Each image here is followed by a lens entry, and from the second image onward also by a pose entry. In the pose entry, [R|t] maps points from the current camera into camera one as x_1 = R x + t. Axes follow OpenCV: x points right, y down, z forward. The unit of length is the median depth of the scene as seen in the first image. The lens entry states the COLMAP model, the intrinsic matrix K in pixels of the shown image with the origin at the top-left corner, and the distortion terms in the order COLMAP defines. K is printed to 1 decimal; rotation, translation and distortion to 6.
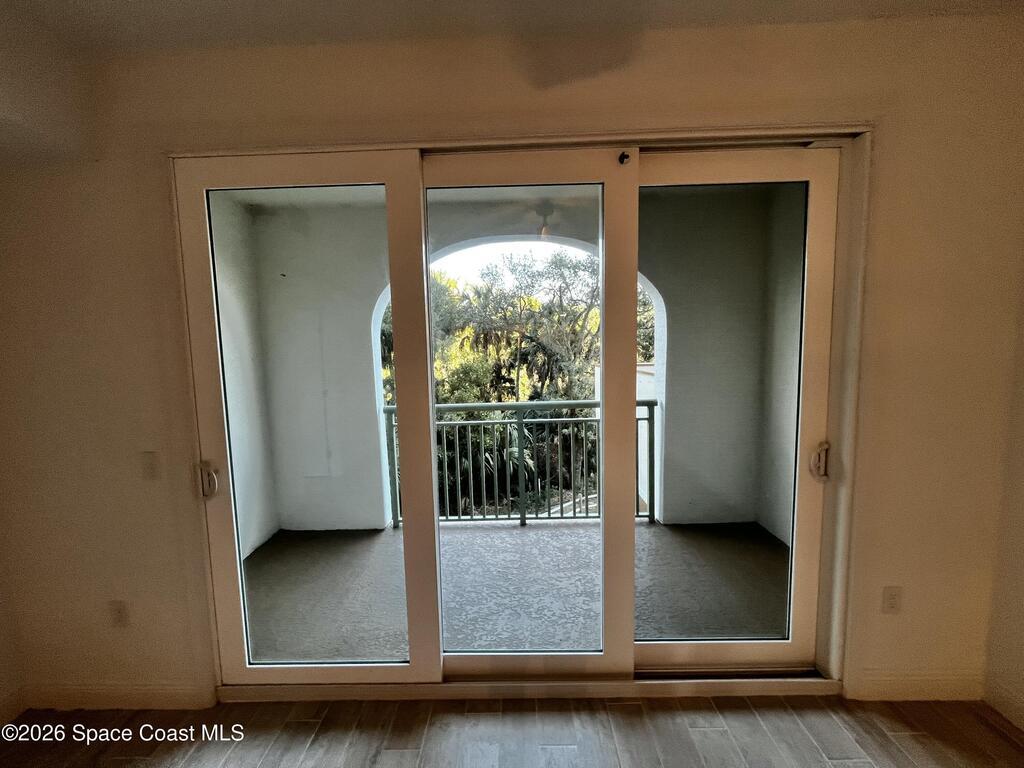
lens RADIAL K [[412.6, 0, 510.7], [0, 412.6, 388.6], [0, 0, 1]] dist [-0.003547, -0.000140]
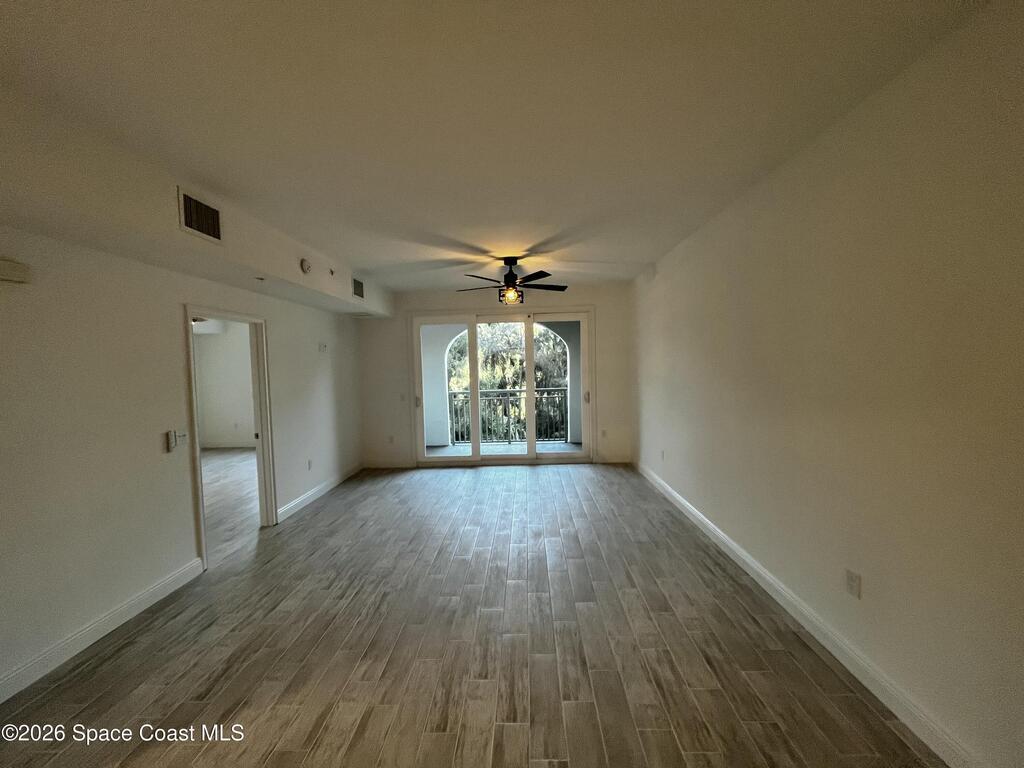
lens RADIAL K [[412.6, 0, 512.1], [0, 412.6, 382.0], [0, 0, 1]] dist [-0.003547, -0.000140]
pose [[0.999888, -0.004475, -0.014271, 0.011997], [0.003557, 0.997964, -0.063688, 0.020690], [0.014527, 0.063630, 0.997868, -0.197337]]
